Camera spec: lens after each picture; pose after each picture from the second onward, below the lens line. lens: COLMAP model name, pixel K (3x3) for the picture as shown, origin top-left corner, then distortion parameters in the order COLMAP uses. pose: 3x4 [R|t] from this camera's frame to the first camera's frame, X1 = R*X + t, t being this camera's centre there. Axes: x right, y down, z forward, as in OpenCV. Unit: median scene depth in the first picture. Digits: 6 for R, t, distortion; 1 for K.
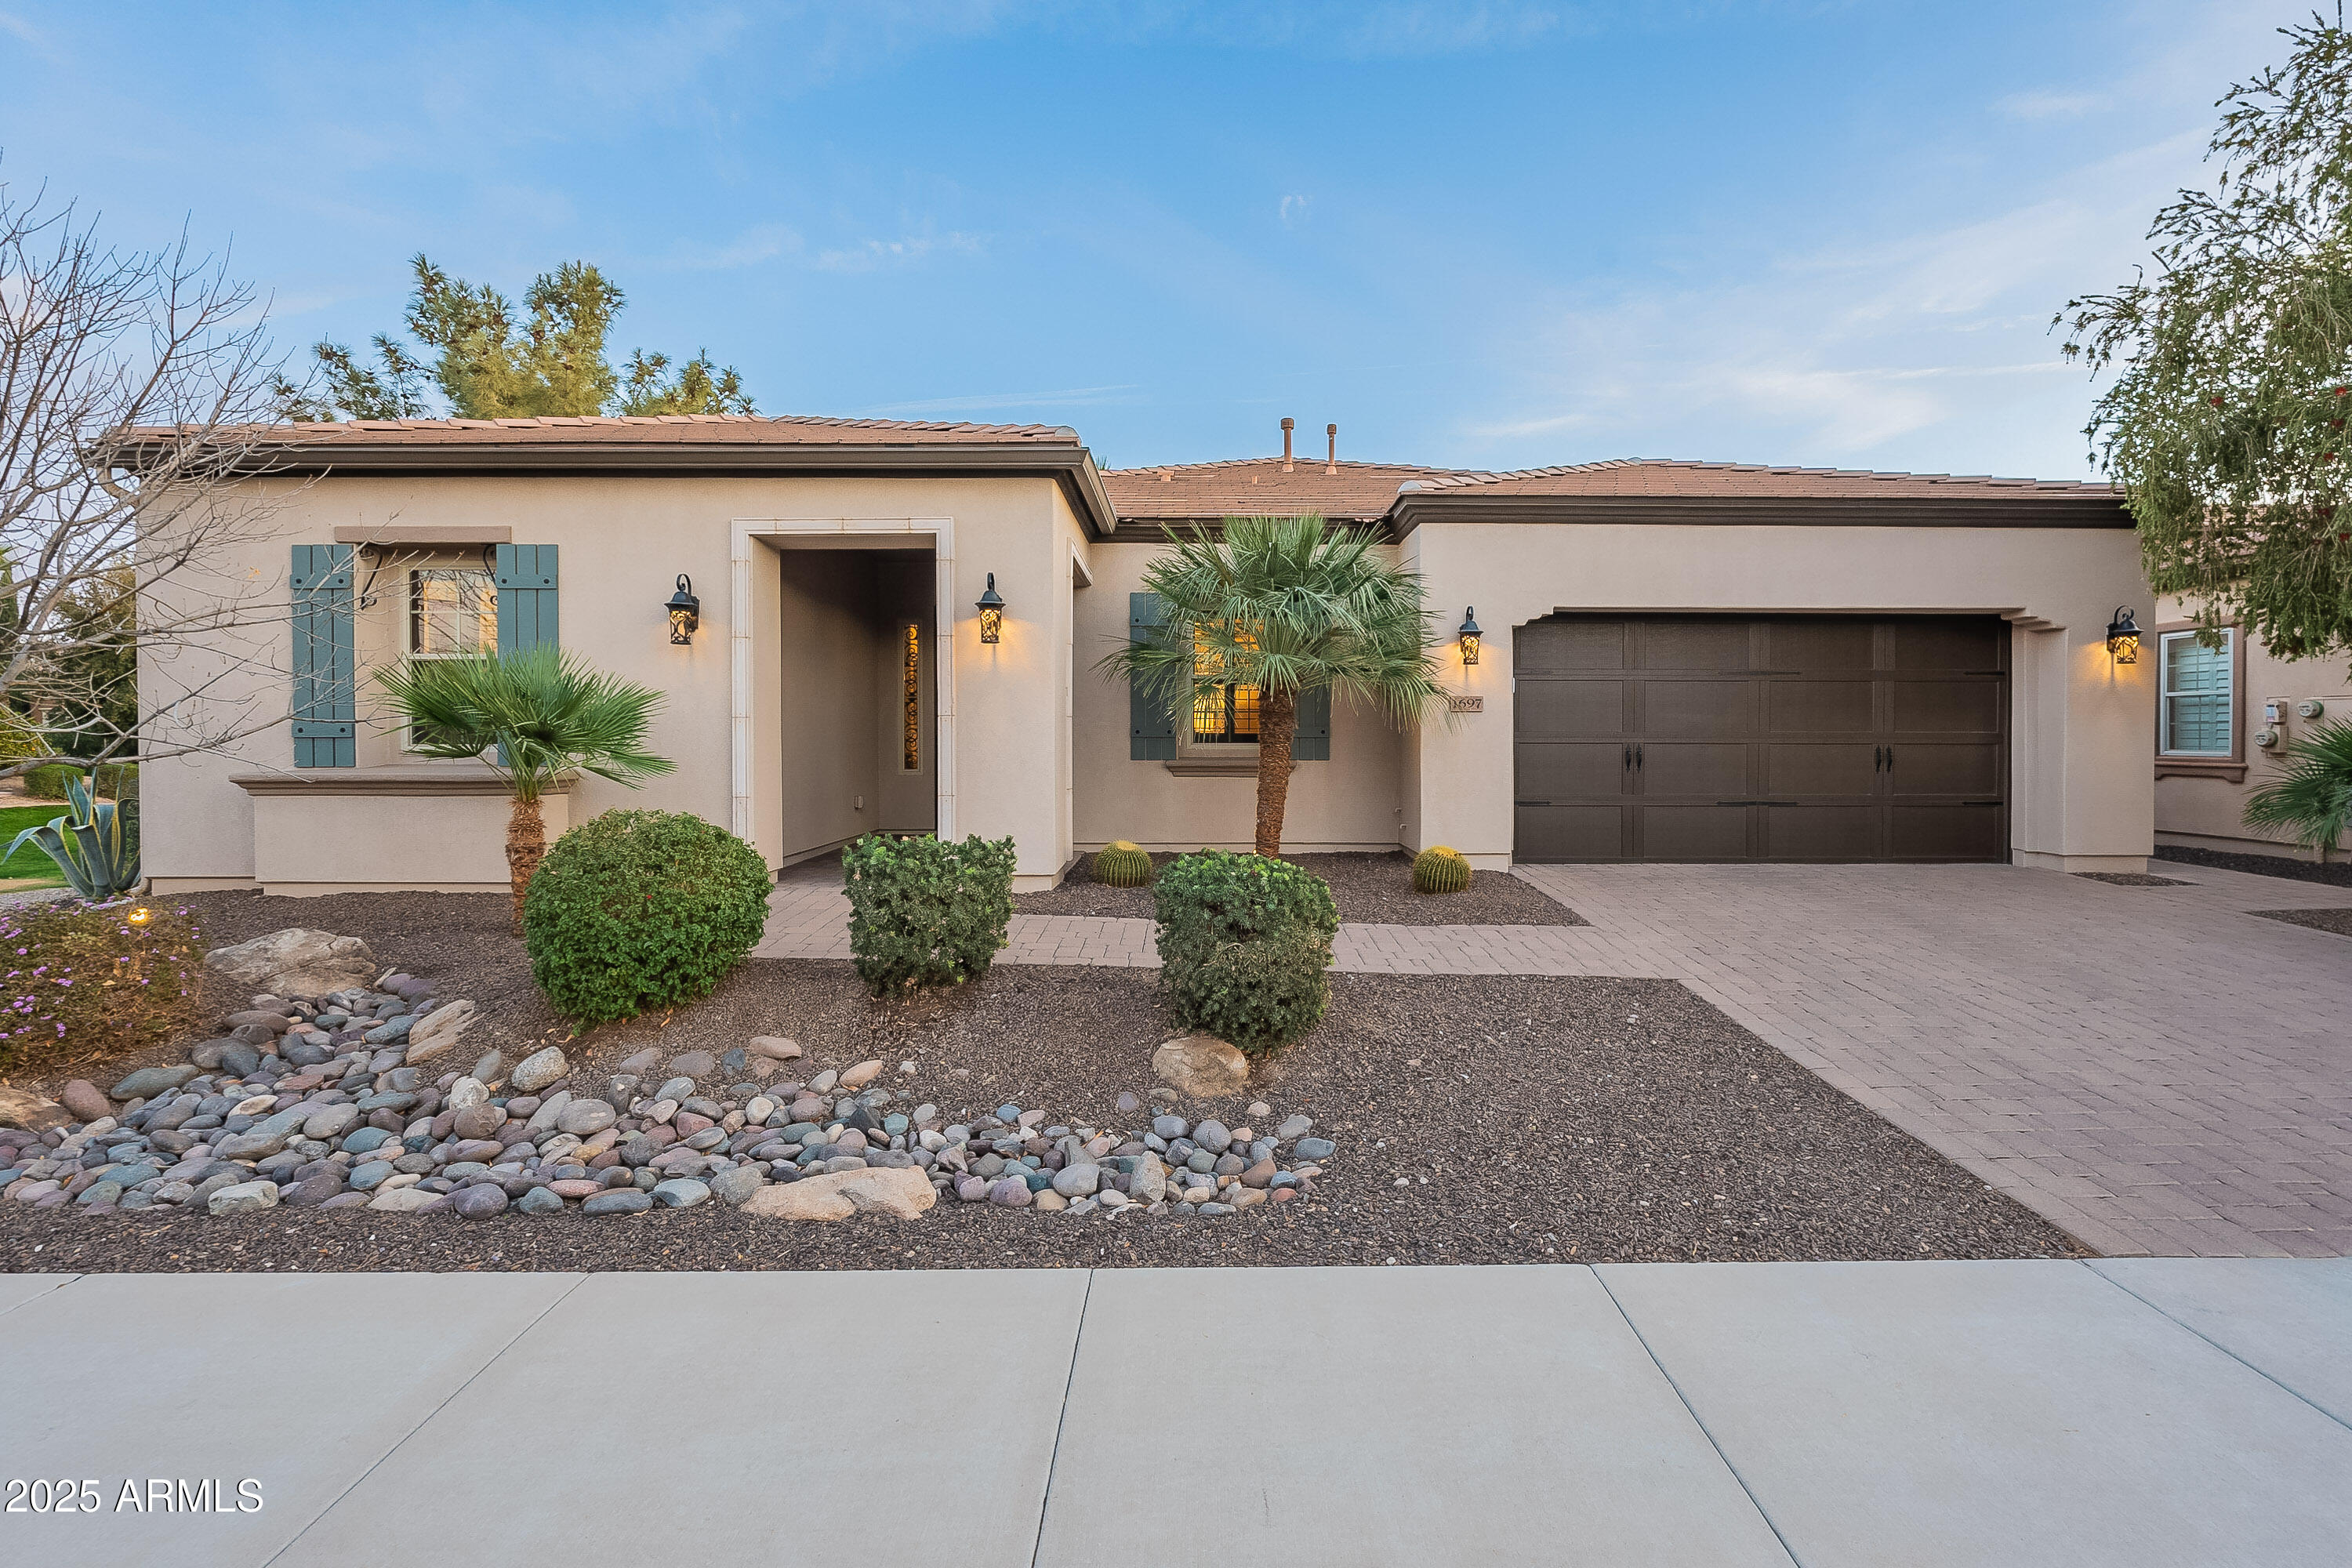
lens RADIAL K [[1059.5, 0, 1177.5], [0, 1059.5, 735.2], [0, 0, 1]] dist [0.001203, -0.000499]
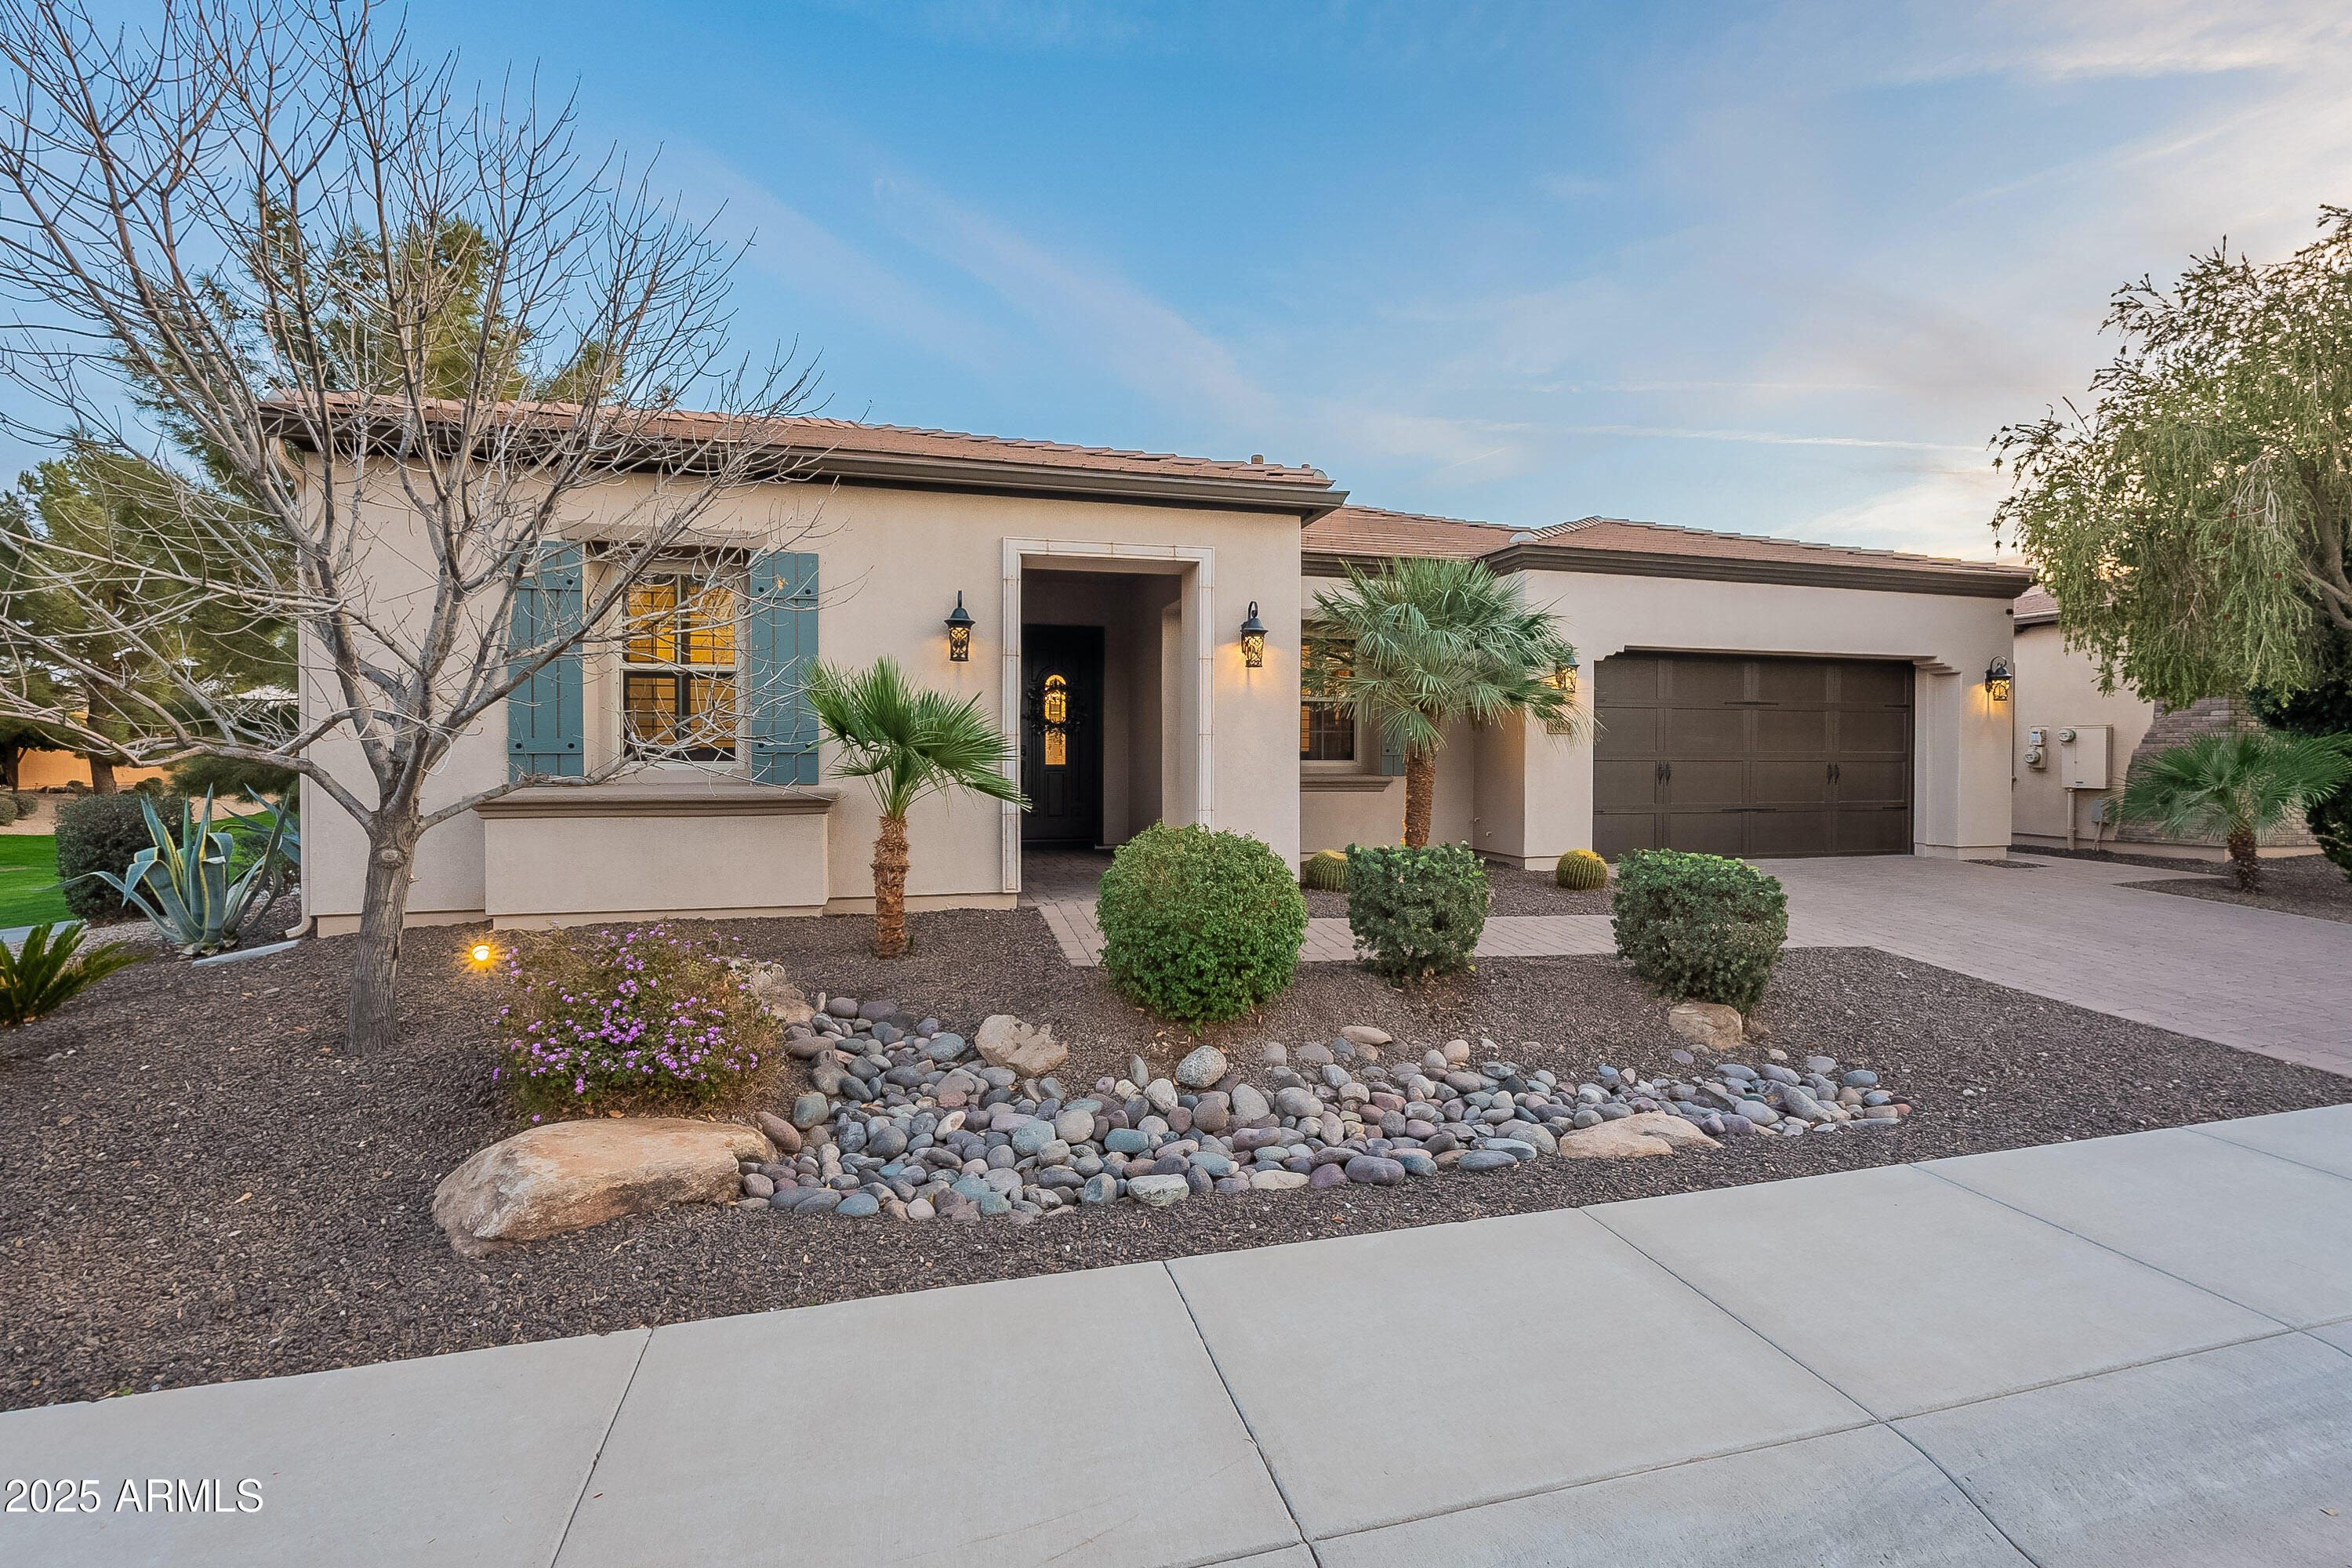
lens RADIAL K [[1063.7, 0, 1148.2], [0, 1063.7, 755.7], [0, 0, 1]] dist [-0.000373, 0.000203]
pose [[0.966857, 0.001455, 0.255314, -0.471265], [-0.002330, 0.999992, 0.003126, -0.000674], [-0.255308, -0.003617, 0.966853, -0.010091]]
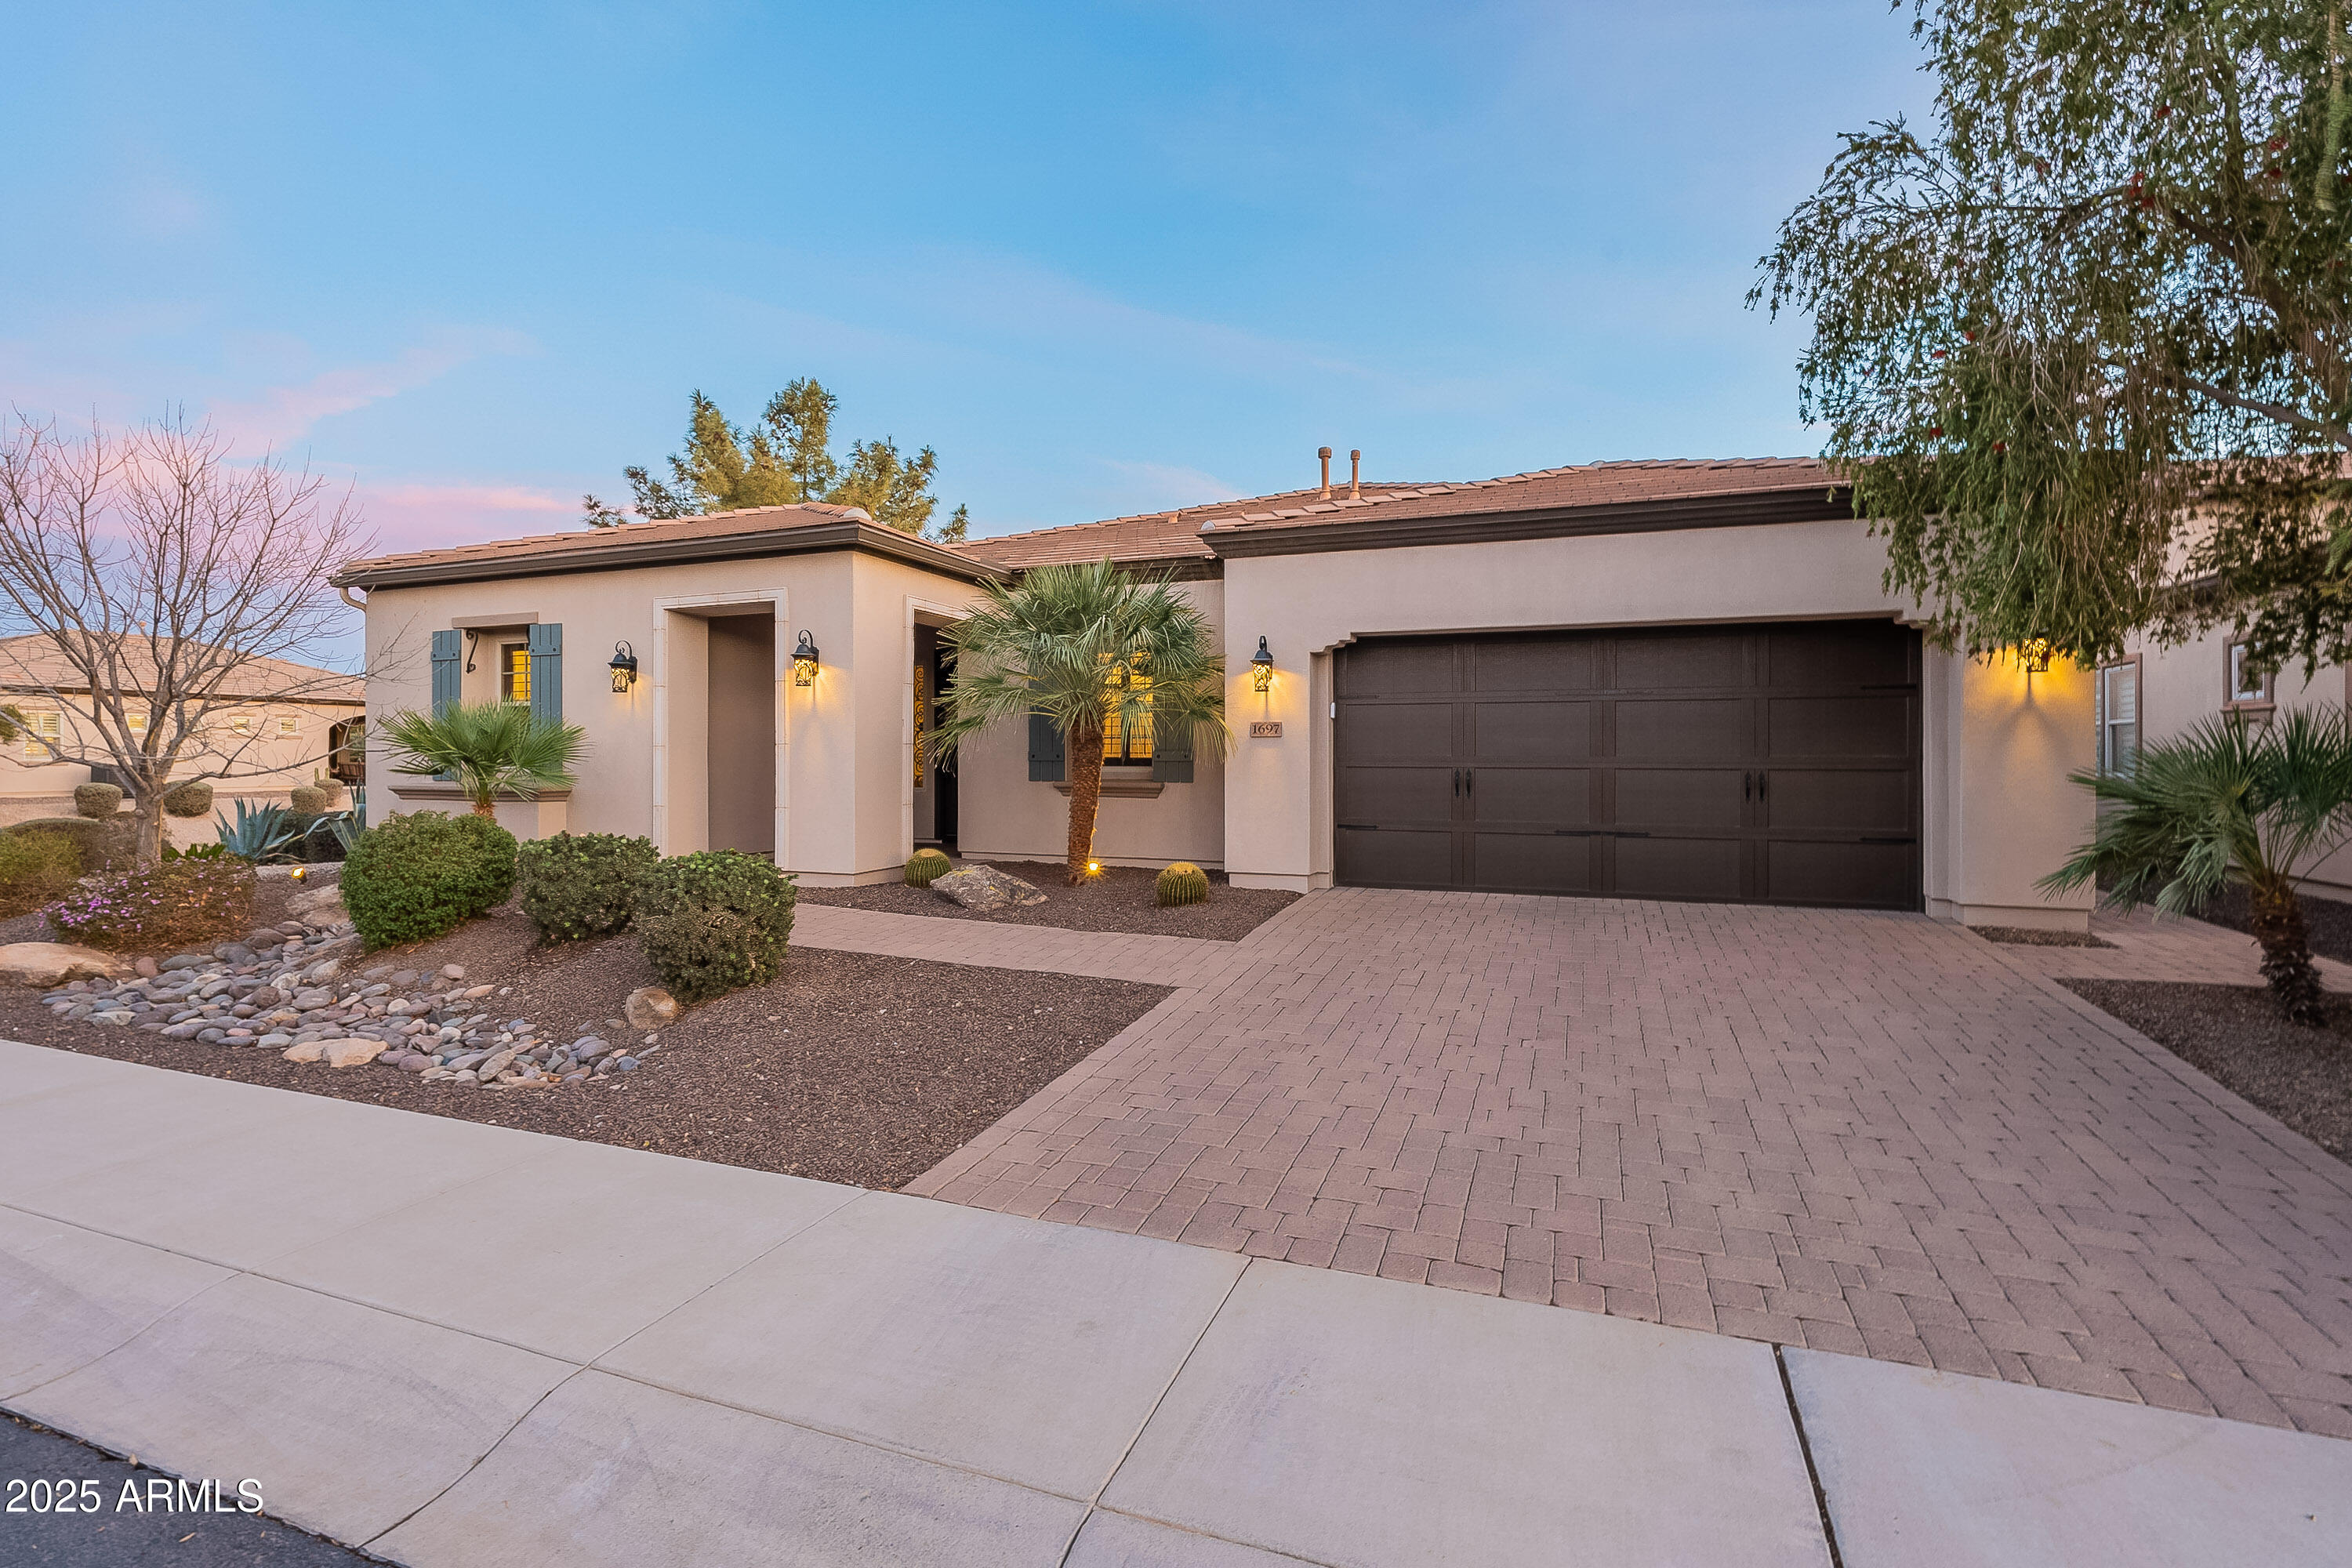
lens RADIAL K [[1063.7, 0, 1148.2], [0, 1063.7, 755.7], [0, 0, 1]] dist [-0.000373, 0.000203]
pose [[0.927916, -0.000609, -0.372789, 0.568324], [0.000450, 1.000000, -0.000514, -0.003703], [0.372789, 0.000309, 0.927916, -0.010199]]
